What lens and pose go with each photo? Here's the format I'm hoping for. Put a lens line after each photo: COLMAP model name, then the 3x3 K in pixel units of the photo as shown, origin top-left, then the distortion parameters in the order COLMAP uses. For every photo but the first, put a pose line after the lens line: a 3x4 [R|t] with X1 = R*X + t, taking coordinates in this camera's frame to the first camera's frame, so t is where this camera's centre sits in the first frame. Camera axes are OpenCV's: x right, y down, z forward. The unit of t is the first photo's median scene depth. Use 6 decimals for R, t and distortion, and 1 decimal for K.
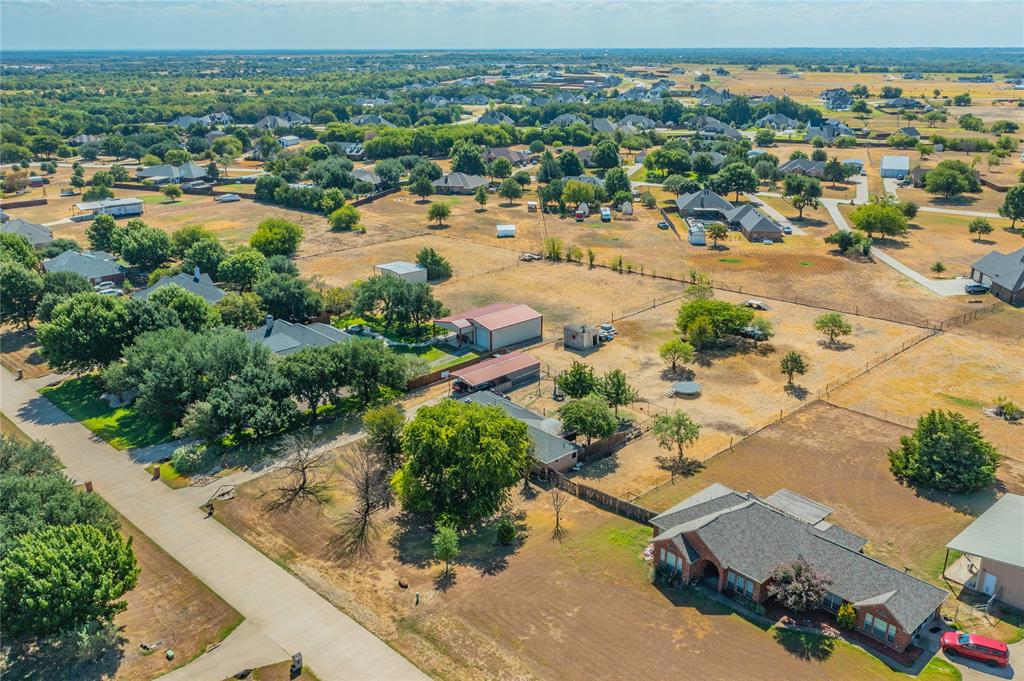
lens RADIAL K [[838.4, 0, 512.0], [0, 838.4, 340.5], [0, 0, 1]] dist [0.000731, 0.004604]
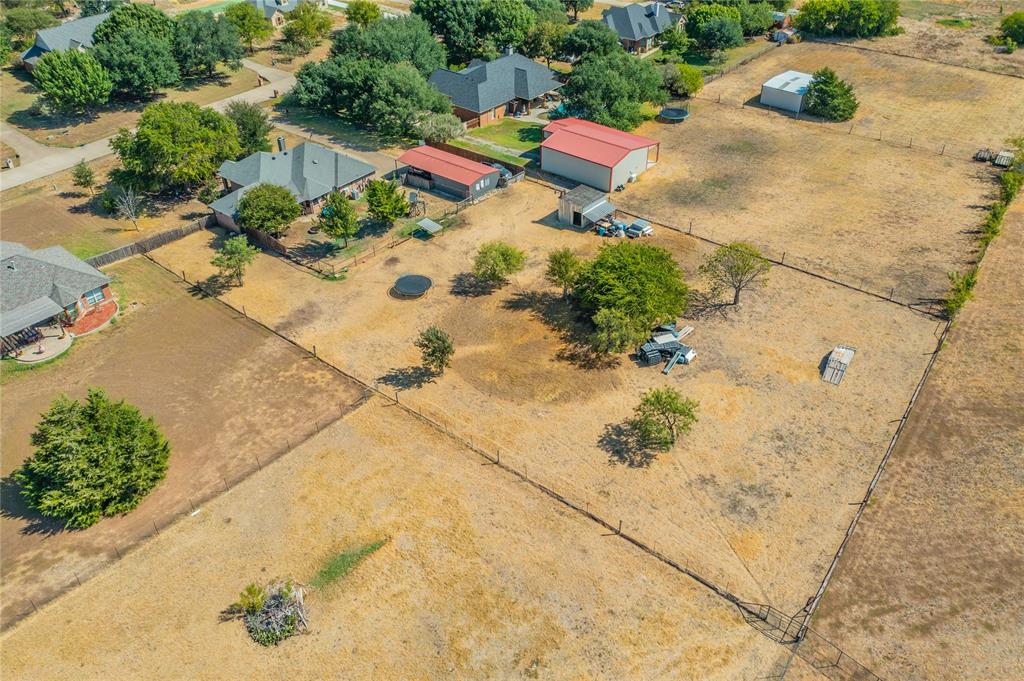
lens RADIAL K [[806.4, 0, 512.0], [0, 806.4, 340.5], [0, 0, 1]] dist [0.003030, 0.001901]
pose [[0.145436, 0.594029, -0.791188, 0.818127], [-0.321973, 0.784577, 0.529880, -0.312586], [0.935511, 0.177677, 0.305367, 0.874091]]
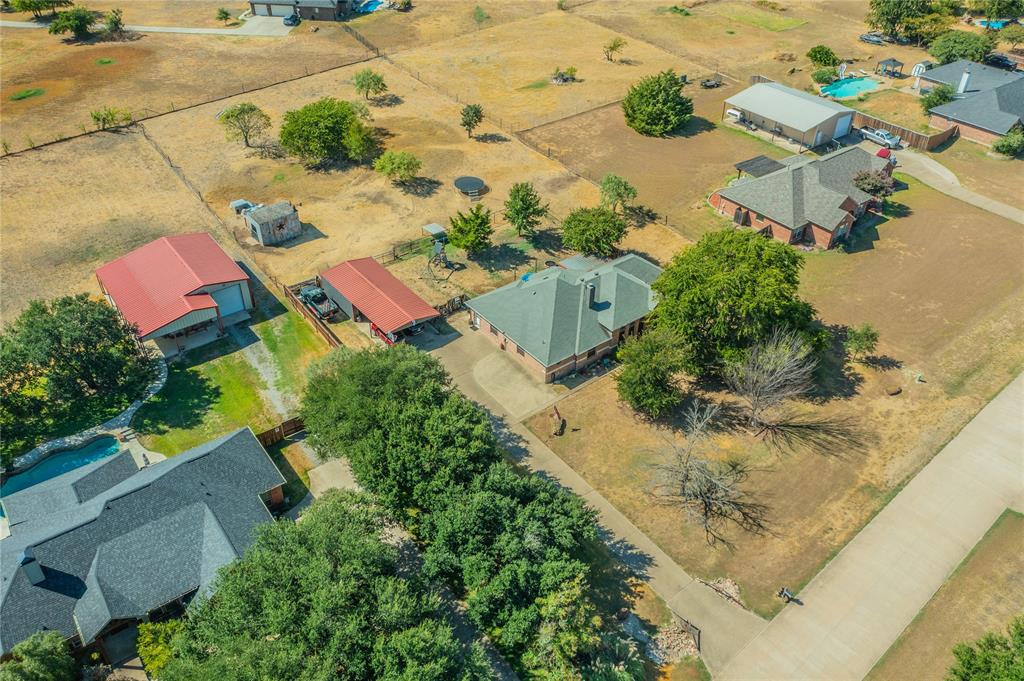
lens RADIAL K [[806.4, 0, 512.0], [0, 806.4, 340.5], [0, 0, 1]] dist [0.003030, 0.001901]
pose [[0.083326, -0.591556, 0.801947, -0.583110], [0.323640, 0.777187, 0.539664, -0.266456], [-0.942504, 0.214574, 0.256211, 0.772742]]
